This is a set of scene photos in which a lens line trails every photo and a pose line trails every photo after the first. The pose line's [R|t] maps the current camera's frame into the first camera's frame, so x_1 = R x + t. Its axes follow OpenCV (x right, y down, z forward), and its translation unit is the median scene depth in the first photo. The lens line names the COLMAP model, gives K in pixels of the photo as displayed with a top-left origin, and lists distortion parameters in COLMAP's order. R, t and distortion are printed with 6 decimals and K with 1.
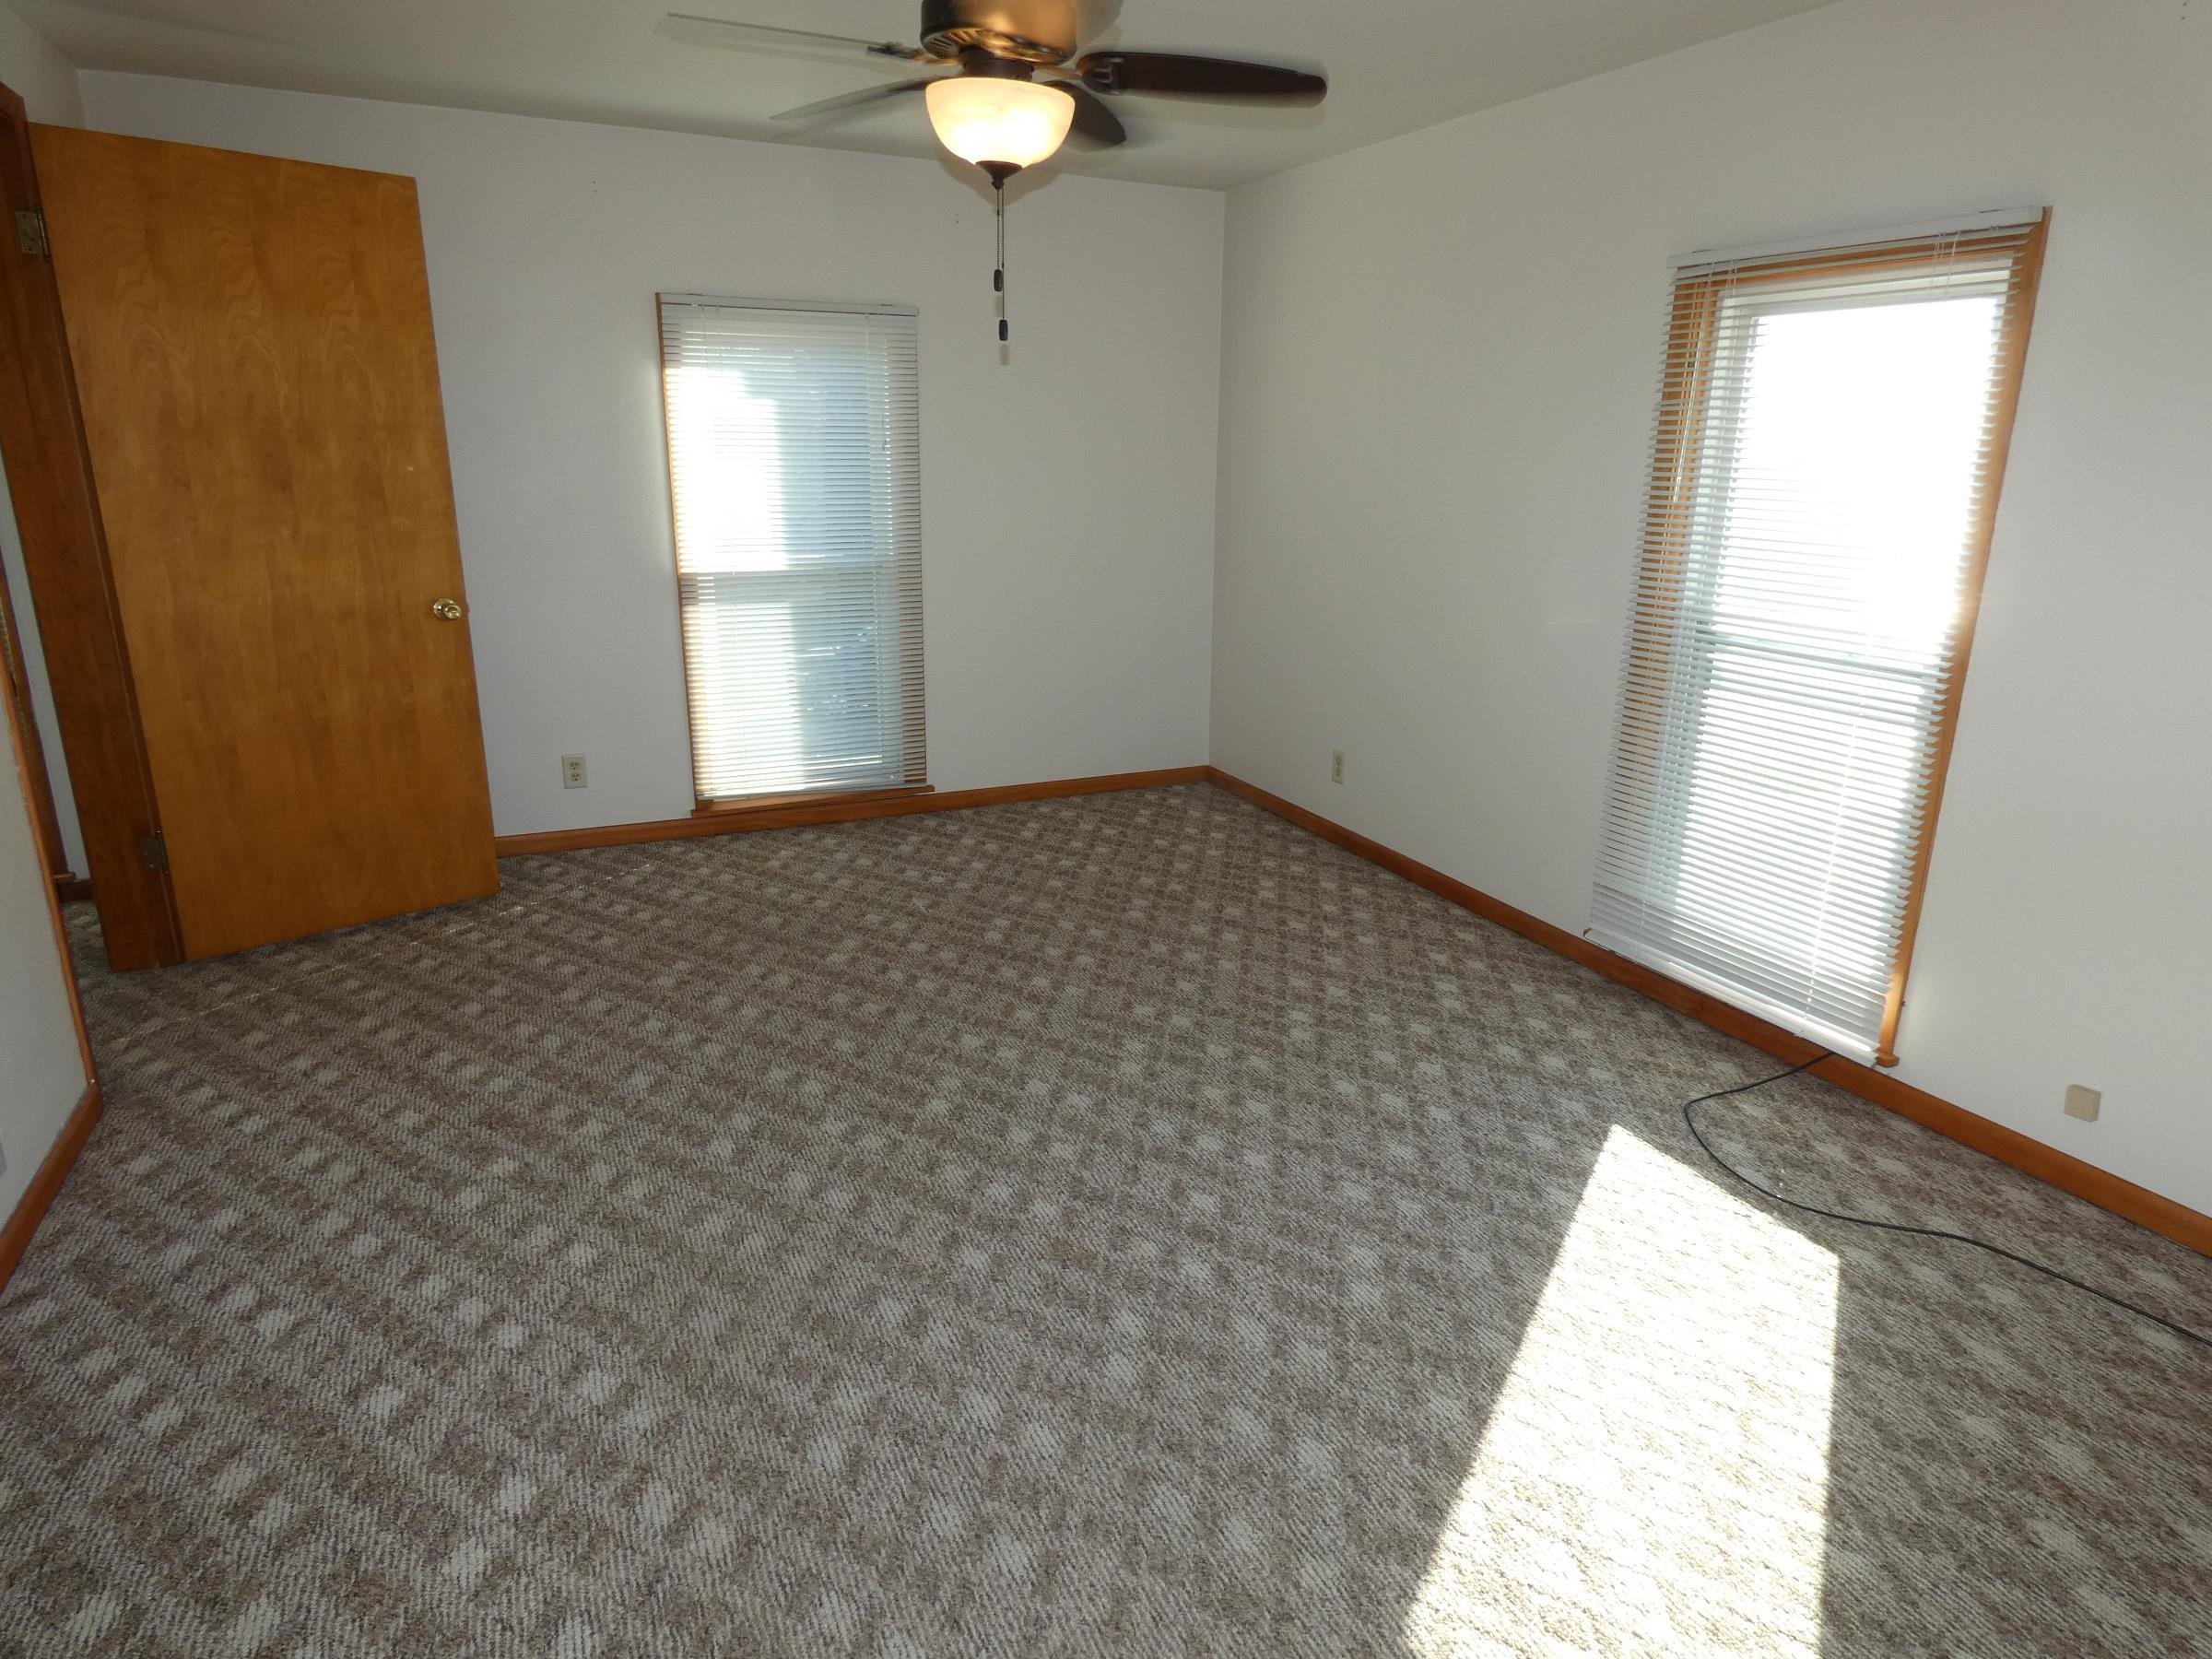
lens RADIAL K [[1323.1, 0, 1104.7], [0, 1323.1, 837.5], [0, 0, 1]] dist [0.003927, 0.005582]
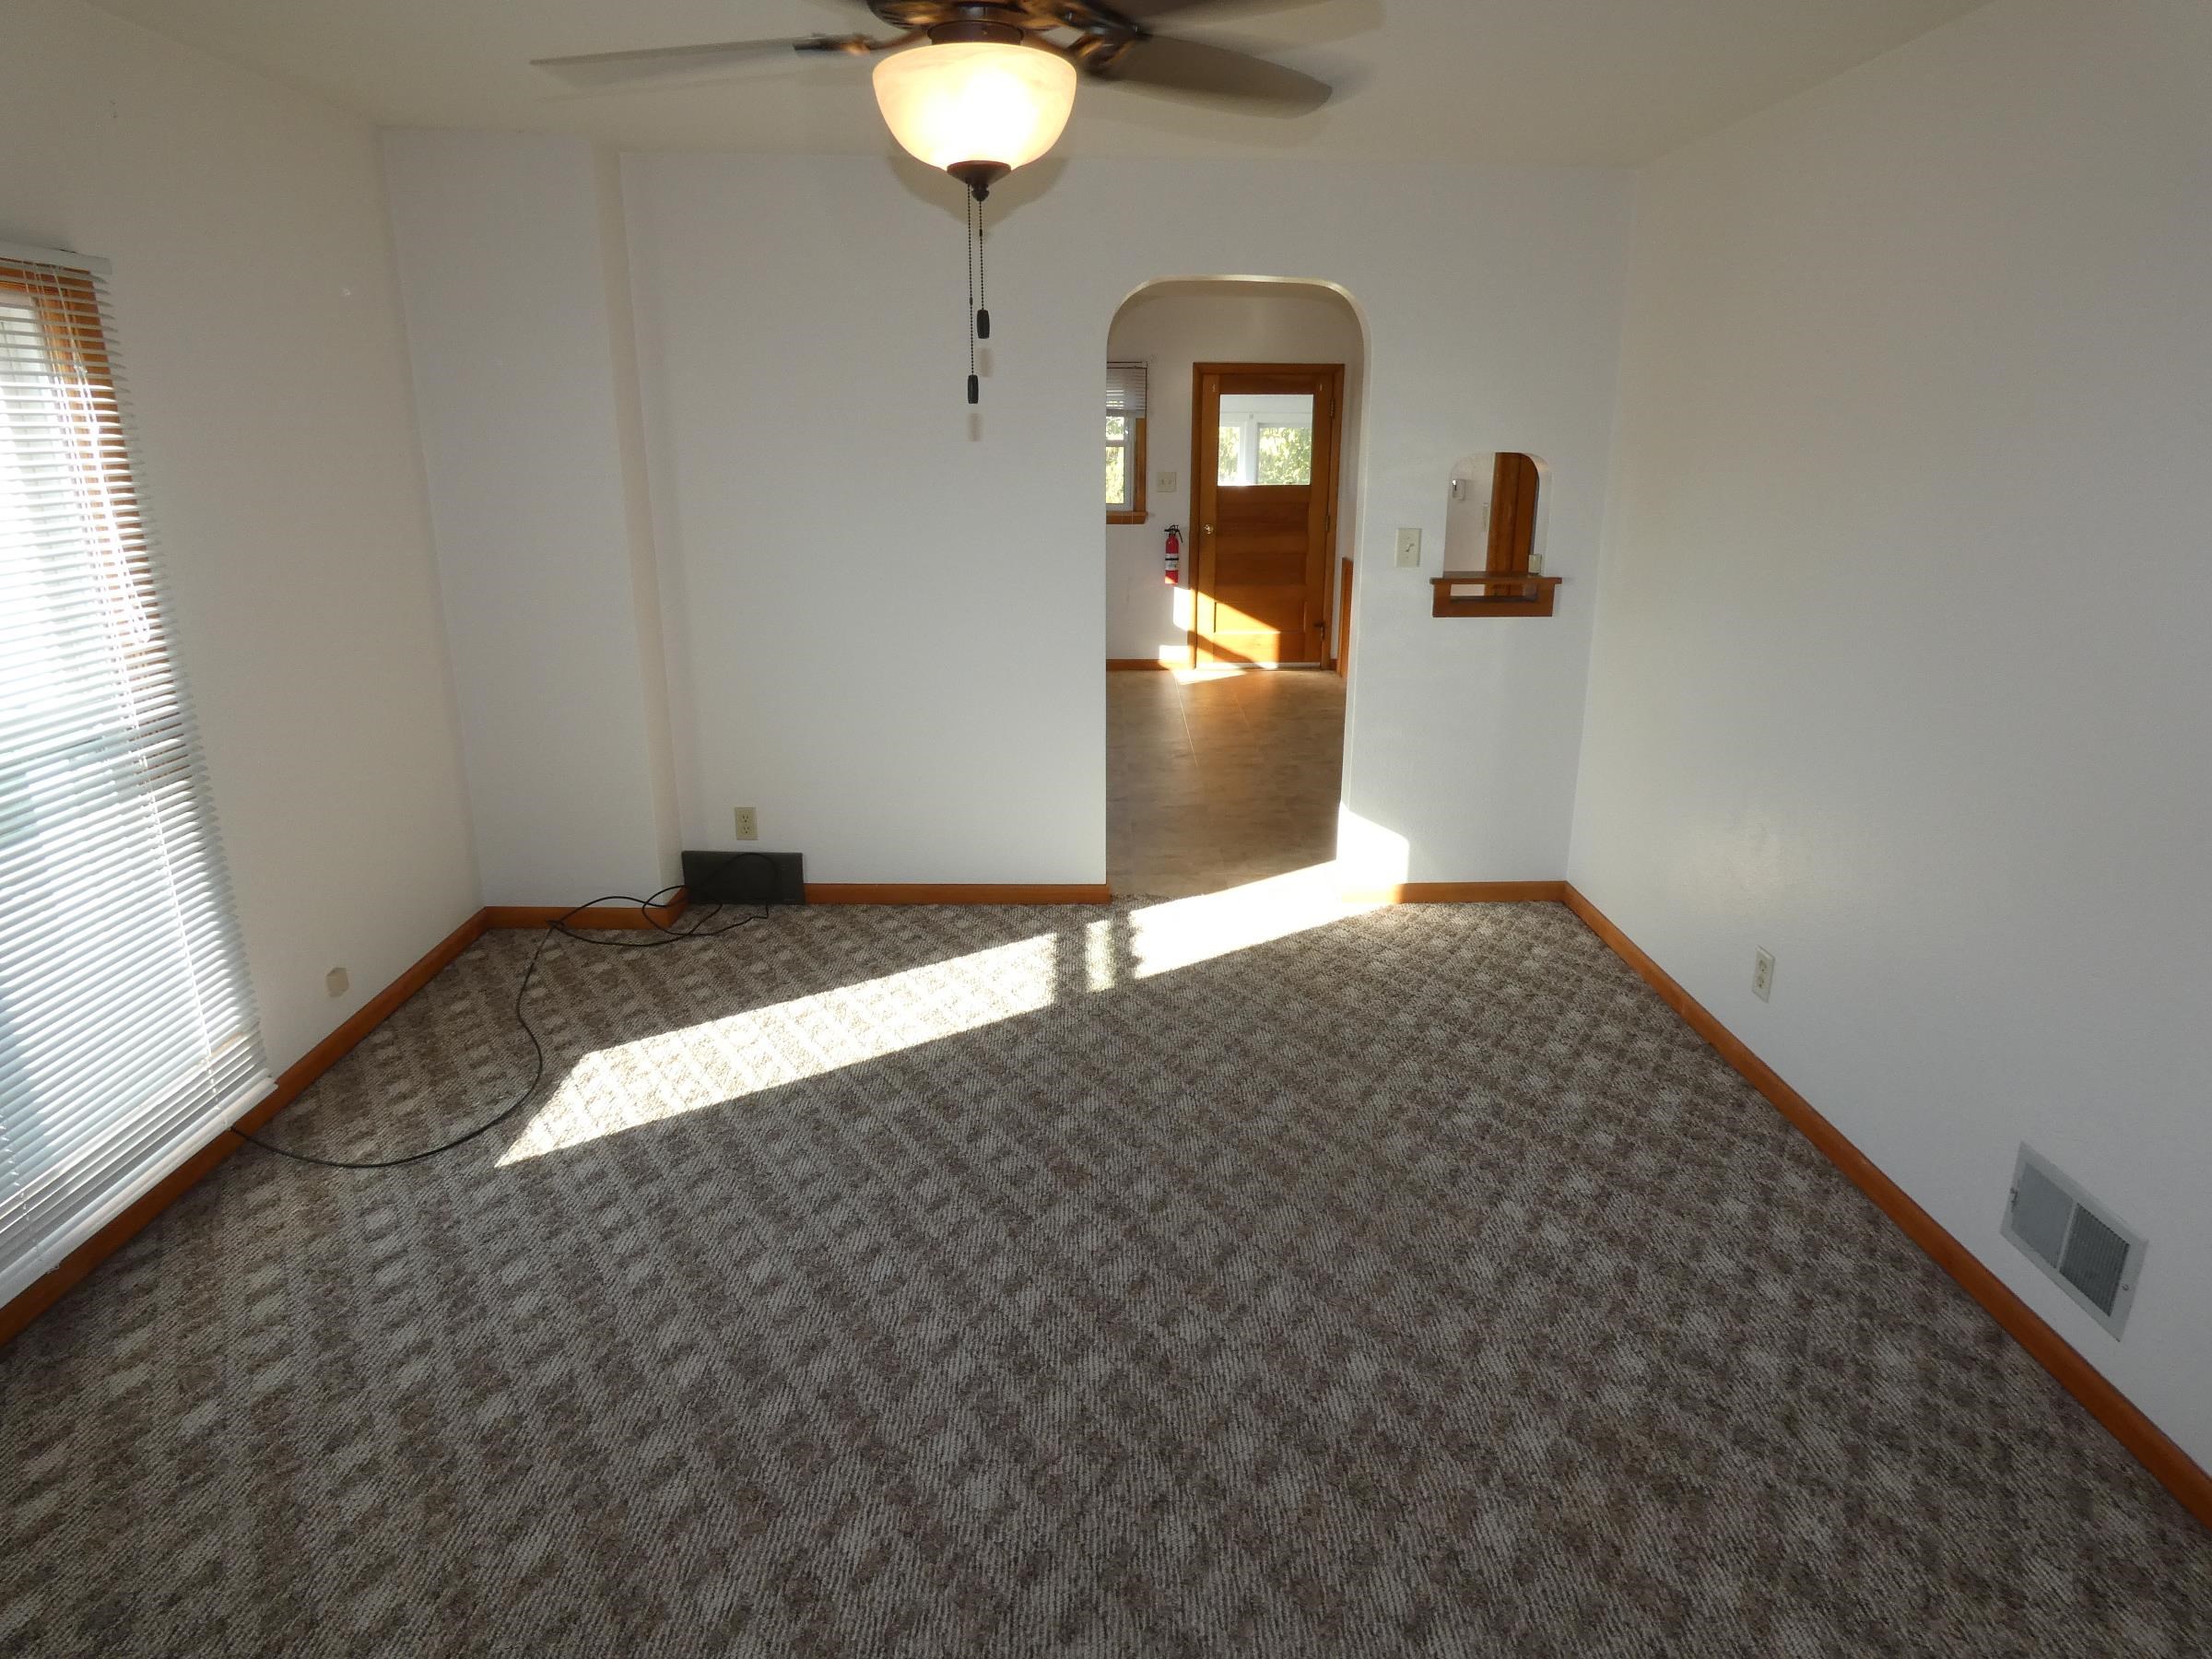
lens RADIAL K [[1323.1, 0, 1118.1], [0, 1323.1, 821.6], [0, 0, 1]] dist [0.003927, 0.005582]
pose [[-0.919001, -0.124804, 0.373980, -0.439726], [0.099616, 0.844290, 0.526546, -0.543110], [-0.381463, 0.521150, -0.763471, 1.600684]]
